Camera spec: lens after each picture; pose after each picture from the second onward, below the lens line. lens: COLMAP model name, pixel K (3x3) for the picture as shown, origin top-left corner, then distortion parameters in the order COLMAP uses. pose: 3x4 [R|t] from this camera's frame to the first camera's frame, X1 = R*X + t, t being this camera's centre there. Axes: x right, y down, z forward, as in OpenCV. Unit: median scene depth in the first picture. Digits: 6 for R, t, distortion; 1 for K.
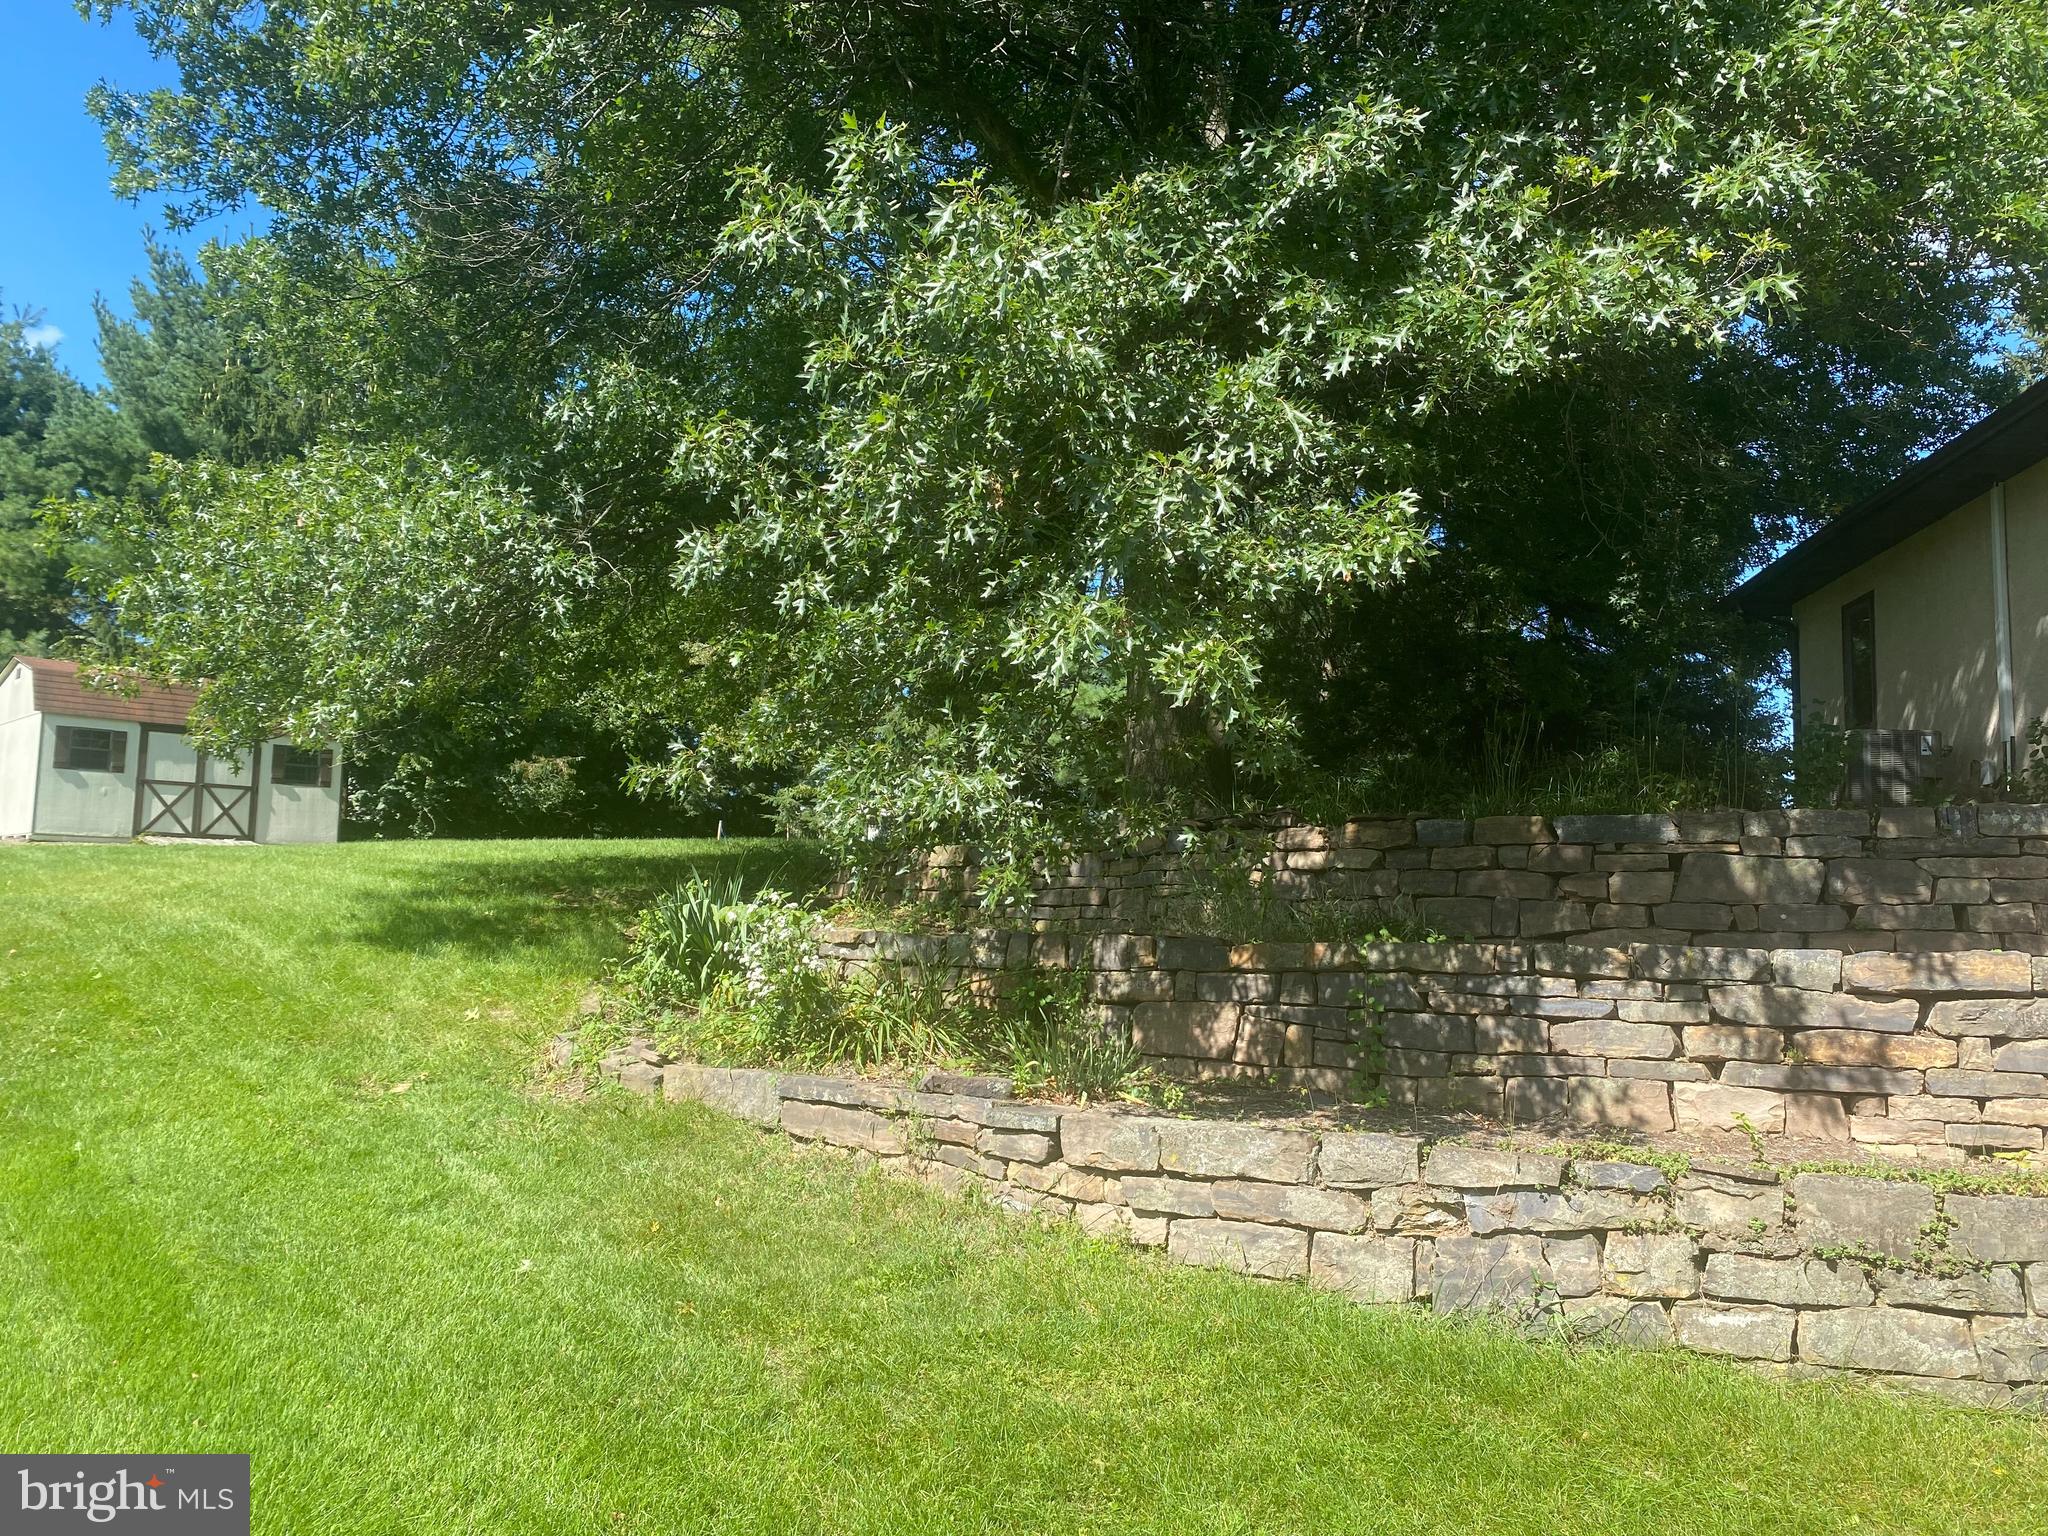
lens RADIAL K [[1618.2, 0, 1021.9], [0, 1618.2, 747.2], [0, 0, 1]] dist [0.042491, -0.009838]
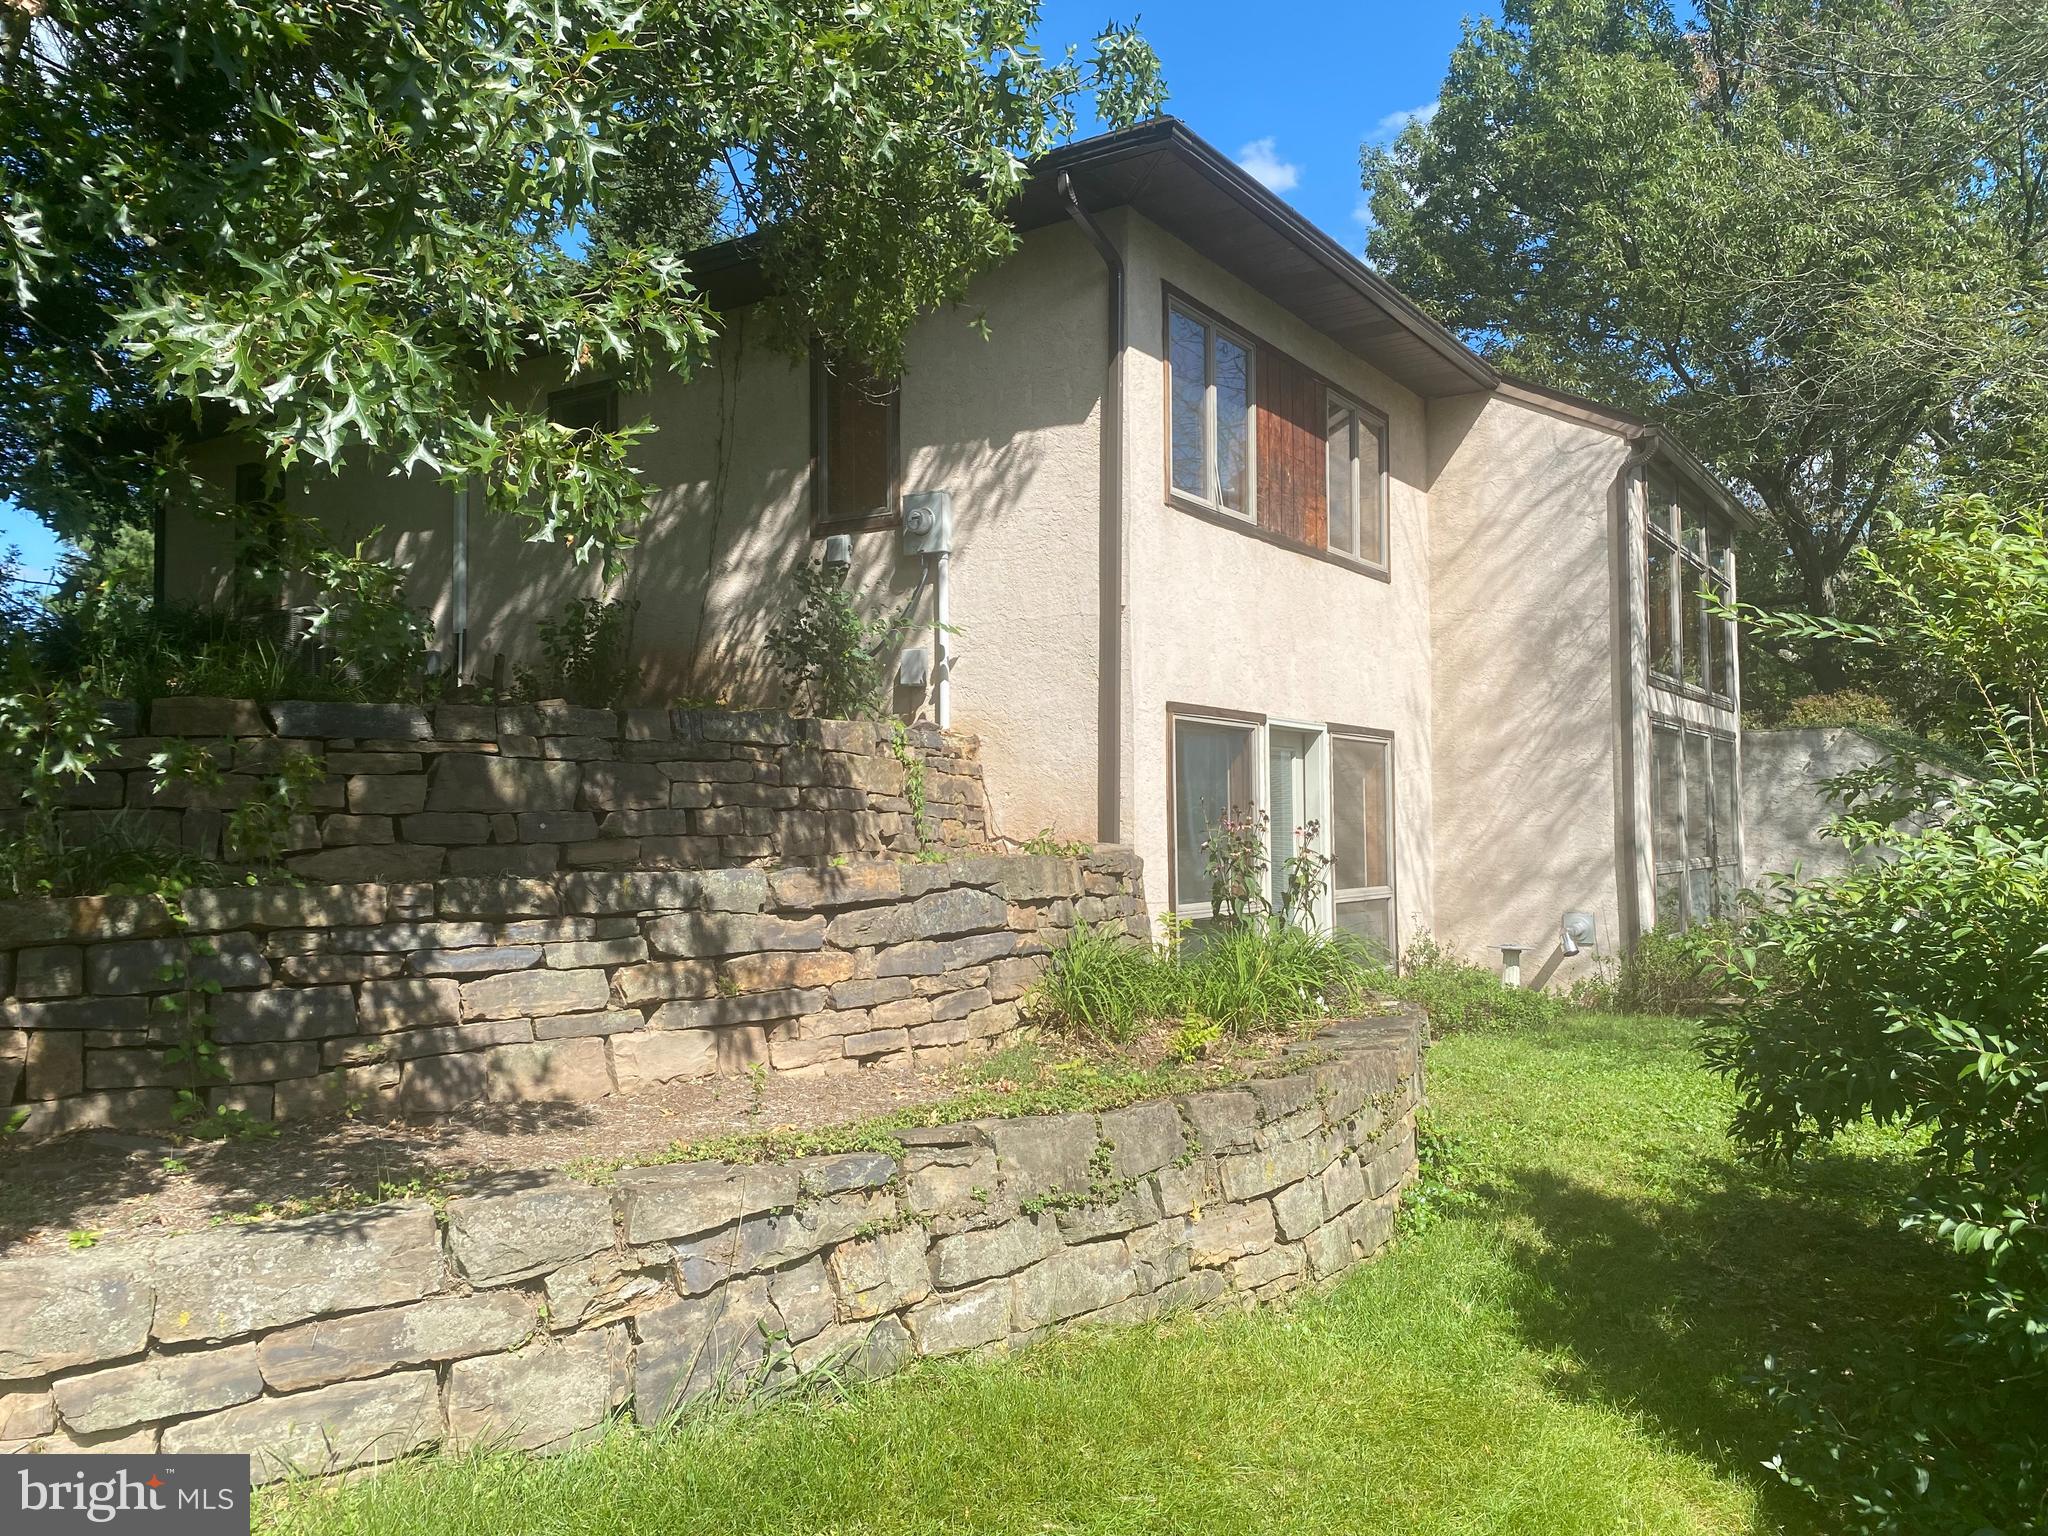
lens RADIAL K [[1618.2, 0, 1021.9], [0, 1618.2, 747.2], [0, 0, 1]] dist [0.042491, -0.009838]
pose [[0.465217, 0.008923, 0.885152, -0.280219], [-0.079194, 0.996359, 0.031579, 0.017481], [-0.881647, -0.084790, 0.464229, 0.512215]]
